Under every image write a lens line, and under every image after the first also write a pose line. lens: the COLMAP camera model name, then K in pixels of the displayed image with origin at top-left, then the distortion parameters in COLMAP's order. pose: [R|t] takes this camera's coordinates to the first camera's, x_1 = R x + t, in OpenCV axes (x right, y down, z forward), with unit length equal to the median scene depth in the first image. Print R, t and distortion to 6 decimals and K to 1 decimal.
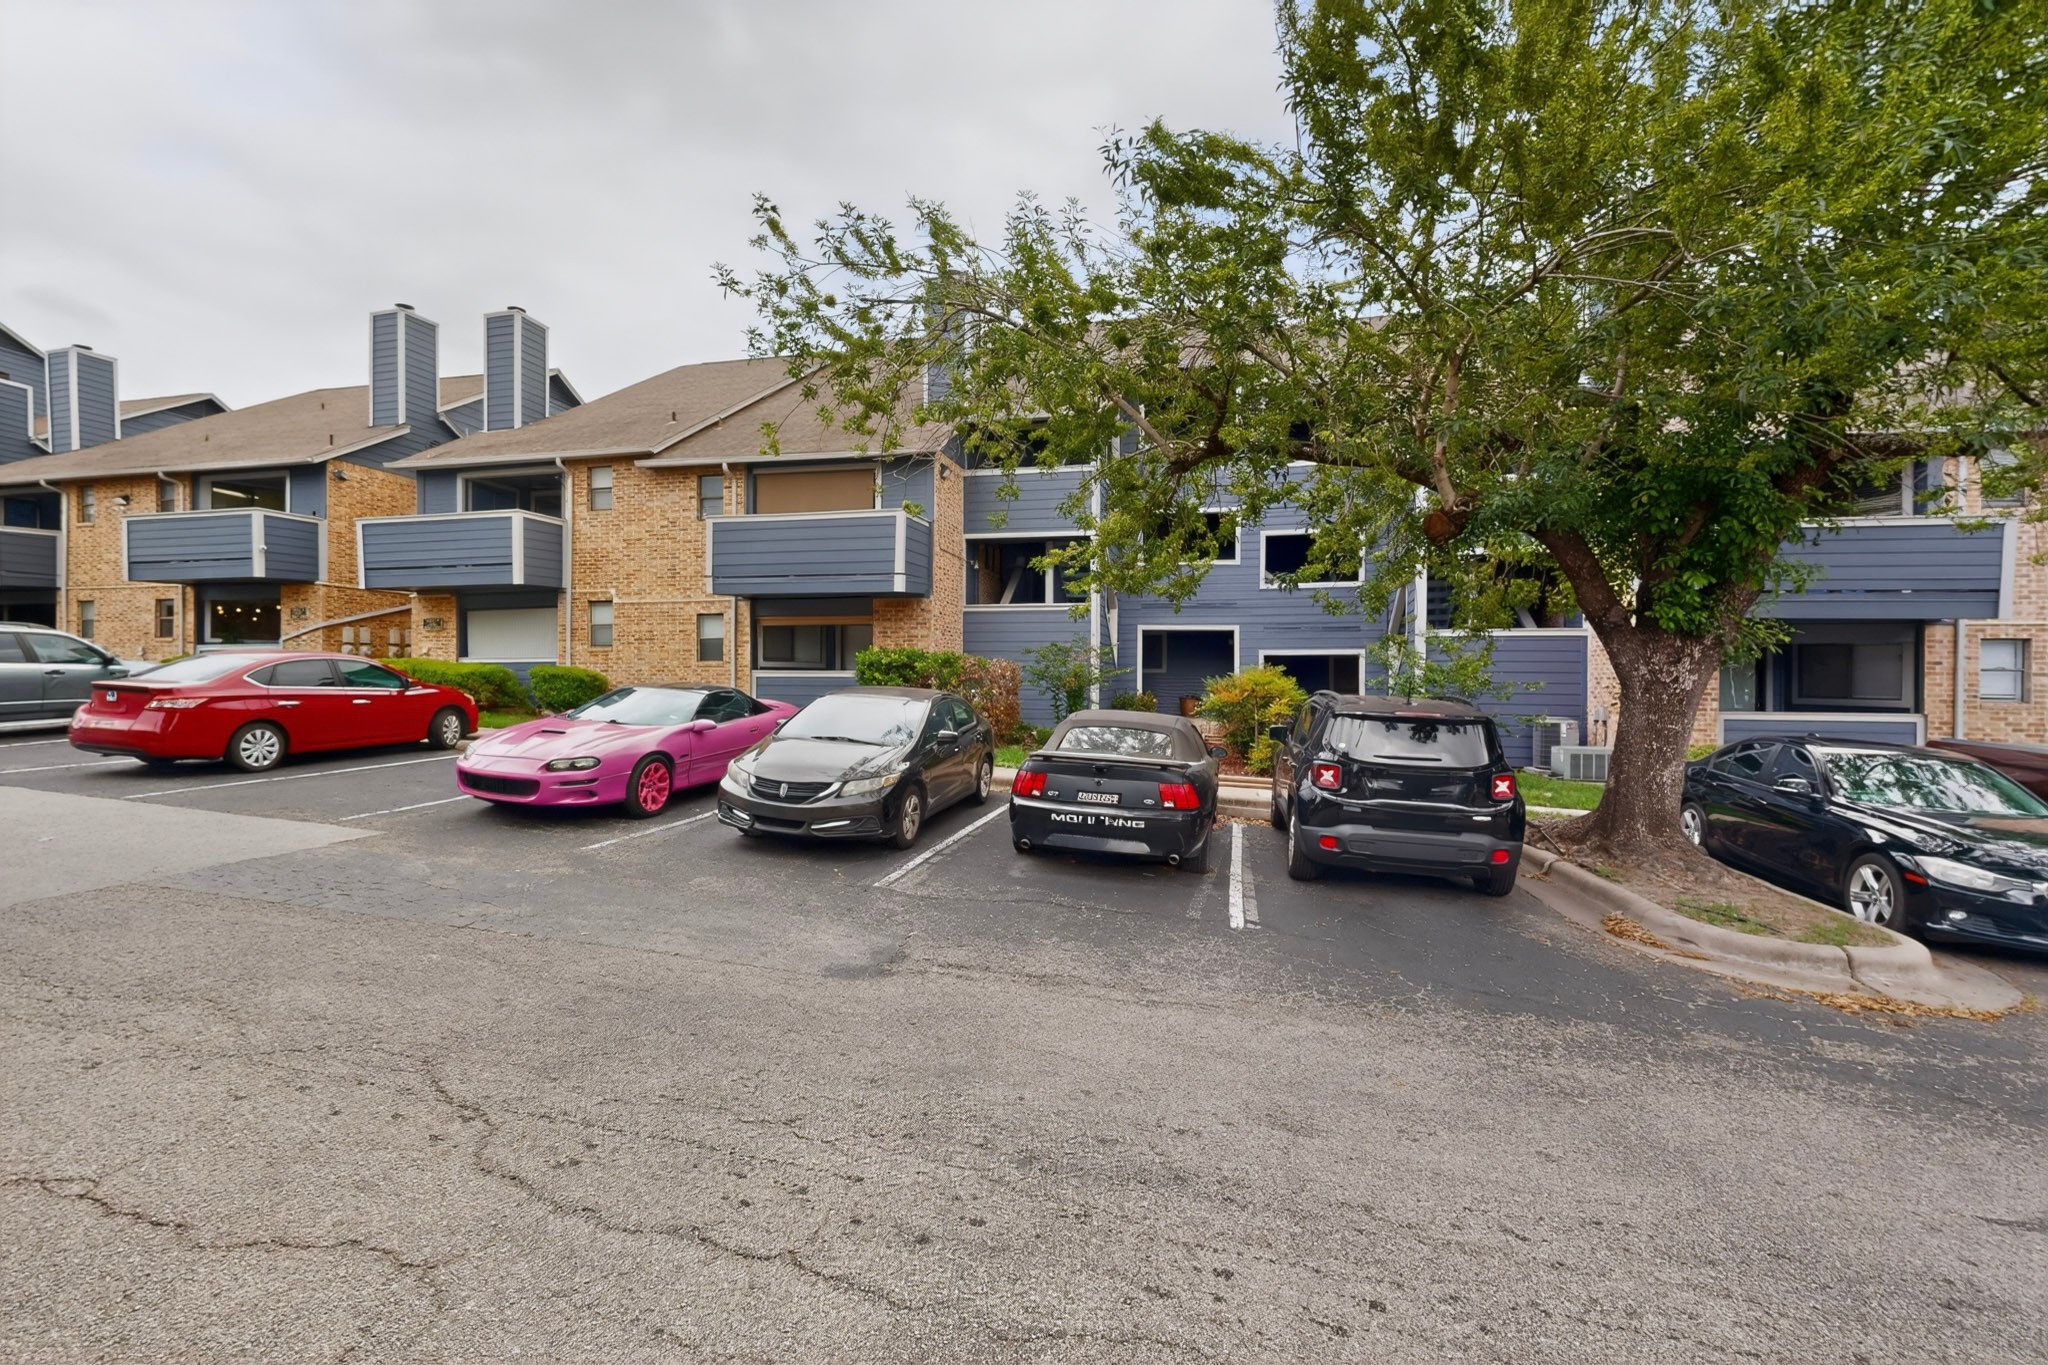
lens RADIAL K [[884.9, 0, 1028.6], [0, 884.9, 687.1], [0, 0, 1]] dist [-0.010647, 0.000125]
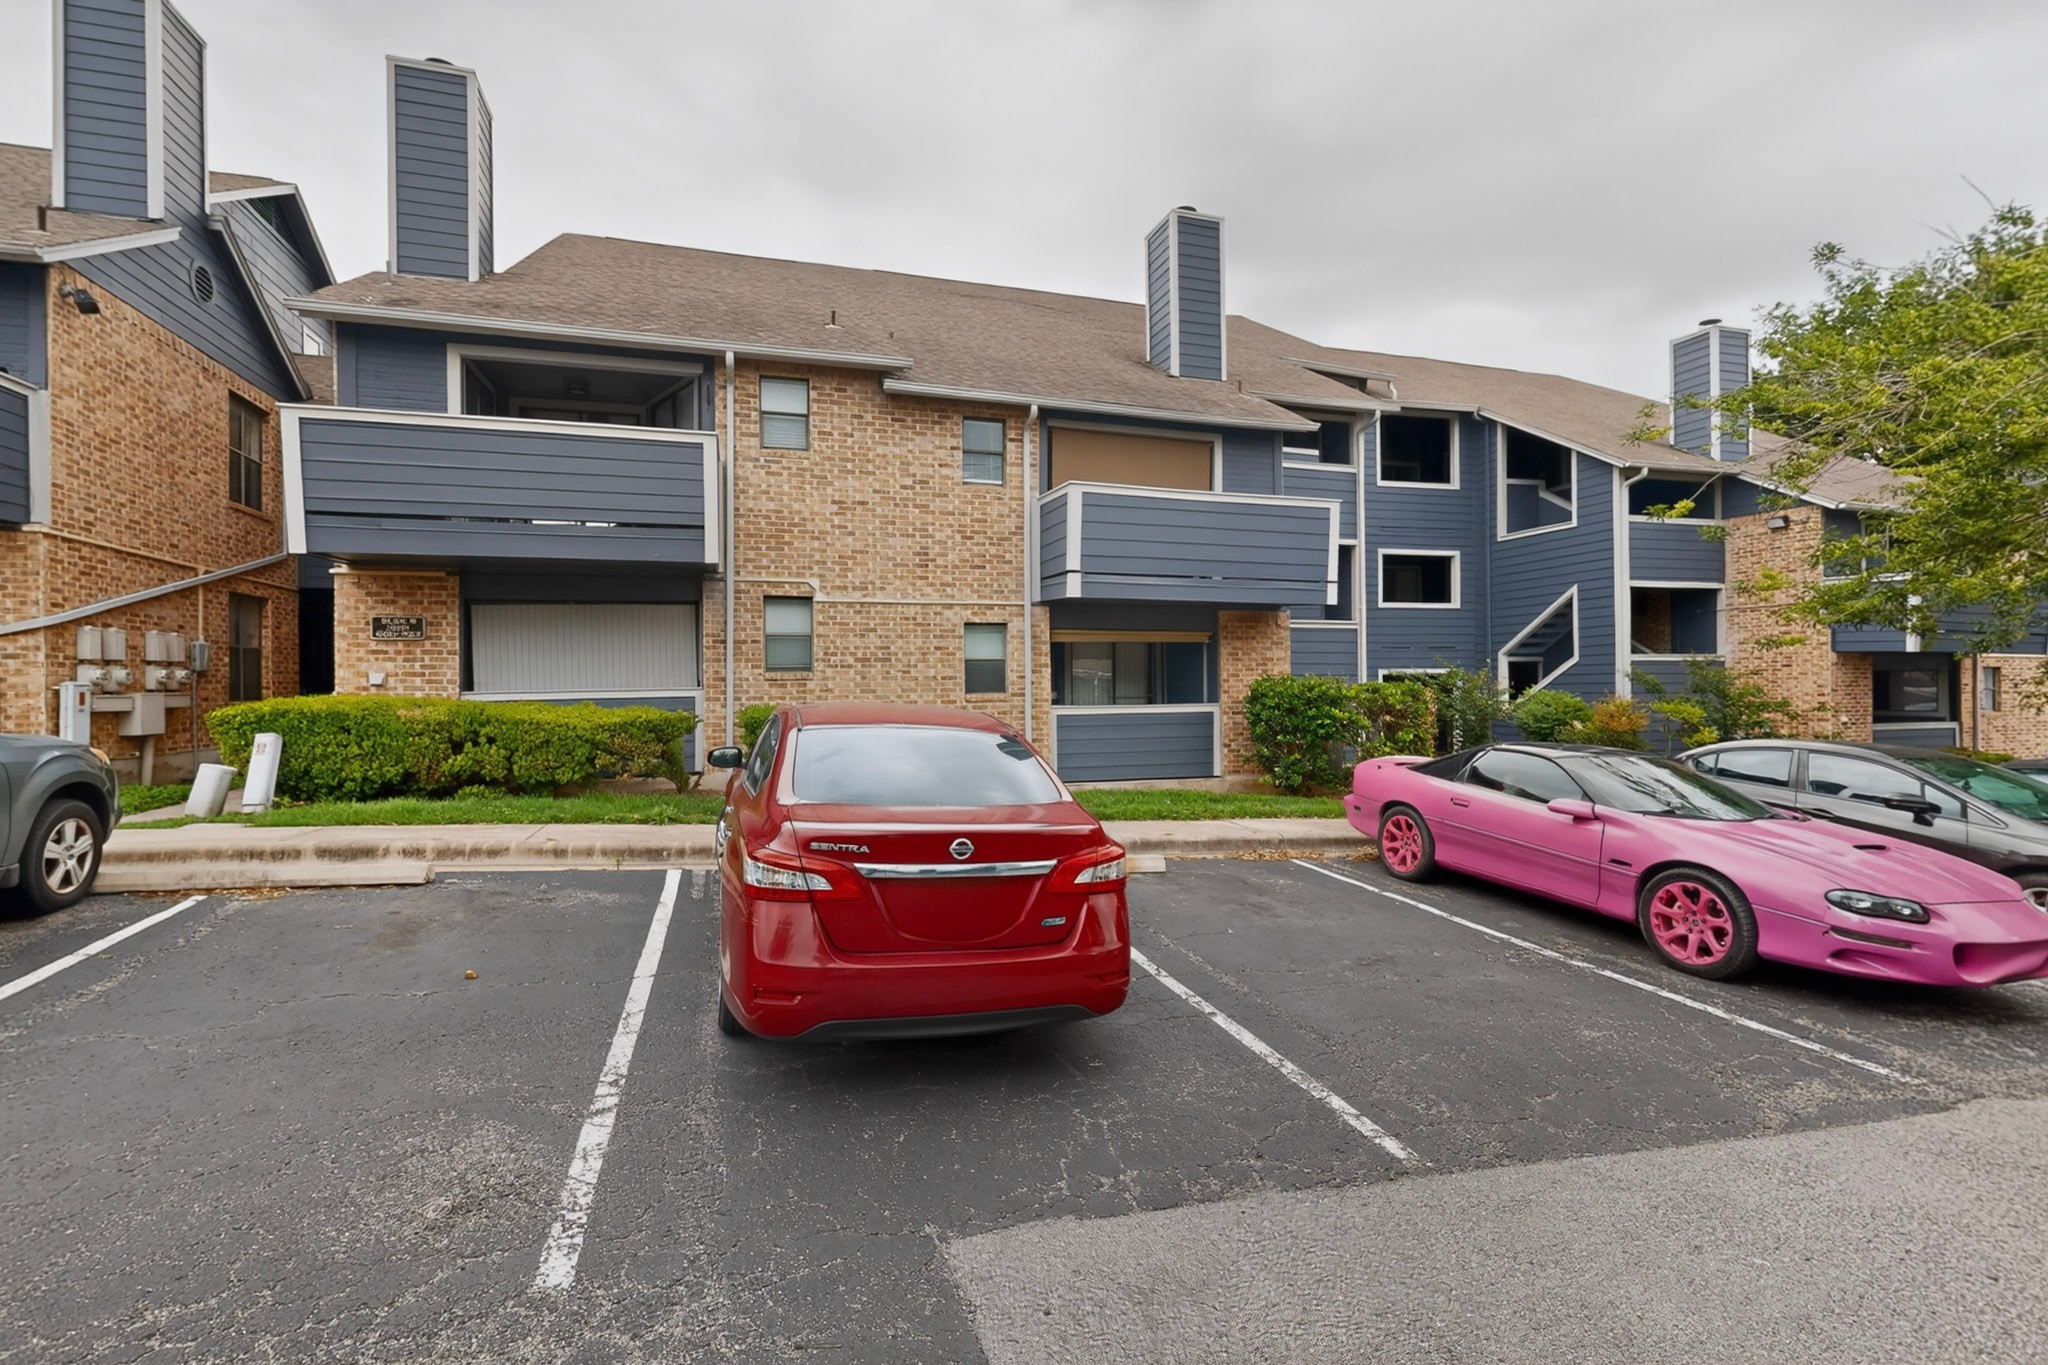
lens RADIAL K [[884.9, 0, 1019.7], [0, 884.9, 673.8], [0, 0, 1]] dist [-0.010647, 0.000125]
pose [[0.857252, -0.008688, 0.514824, -0.662566], [0.012783, 0.999909, -0.004411, -0.039554], [-0.514739, 0.010362, 0.857285, 0.392291]]
